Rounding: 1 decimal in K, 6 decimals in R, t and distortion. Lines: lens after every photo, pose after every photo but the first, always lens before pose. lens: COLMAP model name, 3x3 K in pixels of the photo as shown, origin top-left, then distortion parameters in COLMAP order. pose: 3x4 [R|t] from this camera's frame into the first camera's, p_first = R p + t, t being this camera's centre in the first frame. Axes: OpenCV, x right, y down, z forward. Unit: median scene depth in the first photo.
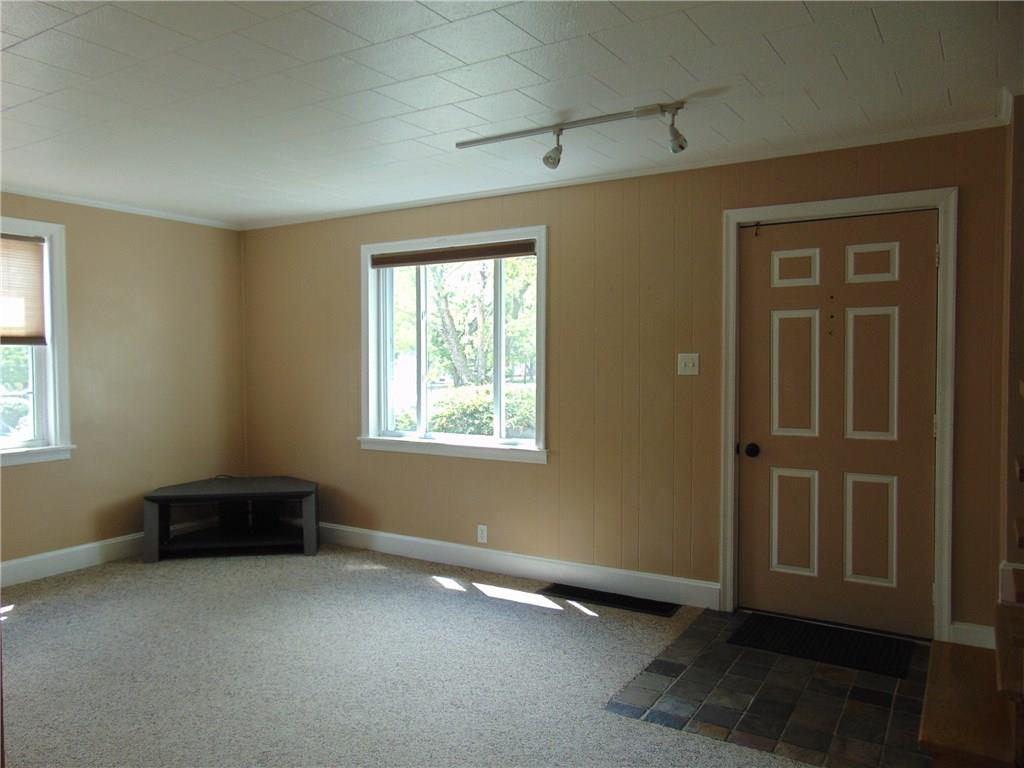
lens RADIAL K [[757.3, 0, 514.4], [0, 757.3, 381.7], [0, 0, 1]] dist [-0.028389, 0.040049]
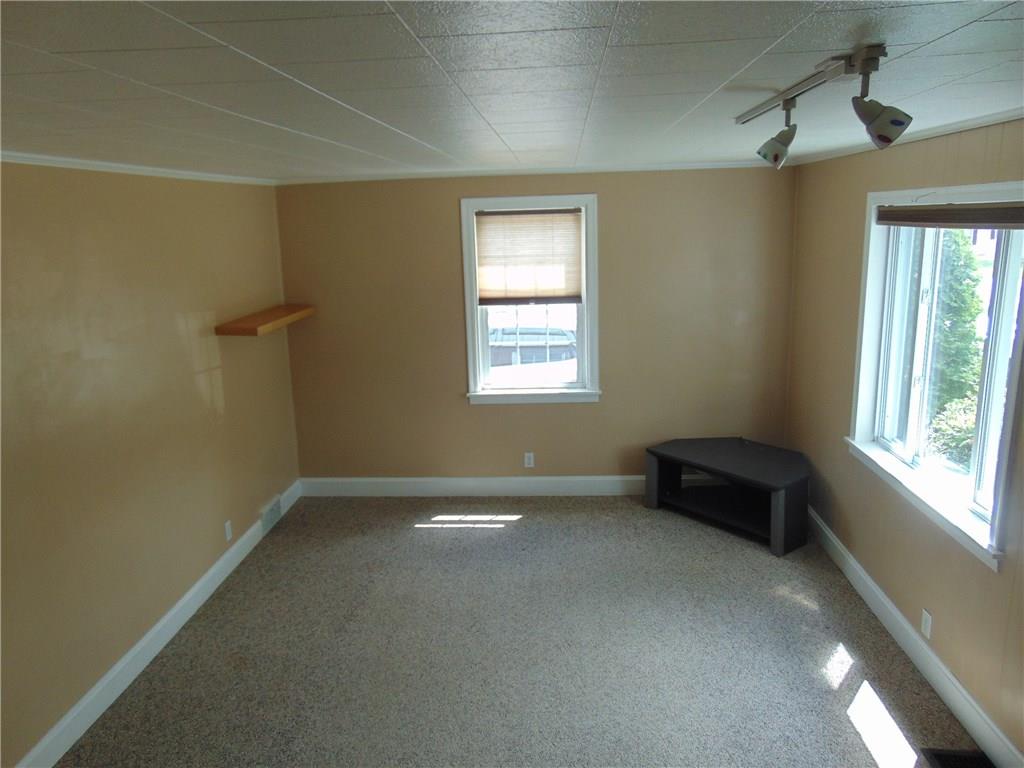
lens RADIAL K [[757.3, 0, 514.4], [0, 757.3, 386.8], [0, 0, 1]] dist [-0.028389, 0.040049]
pose [[0.478365, 0.182932, -0.858896, 0.342586], [-0.003687, 0.978472, 0.206346, -0.161650], [0.878153, -0.095542, 0.468741, 0.355333]]
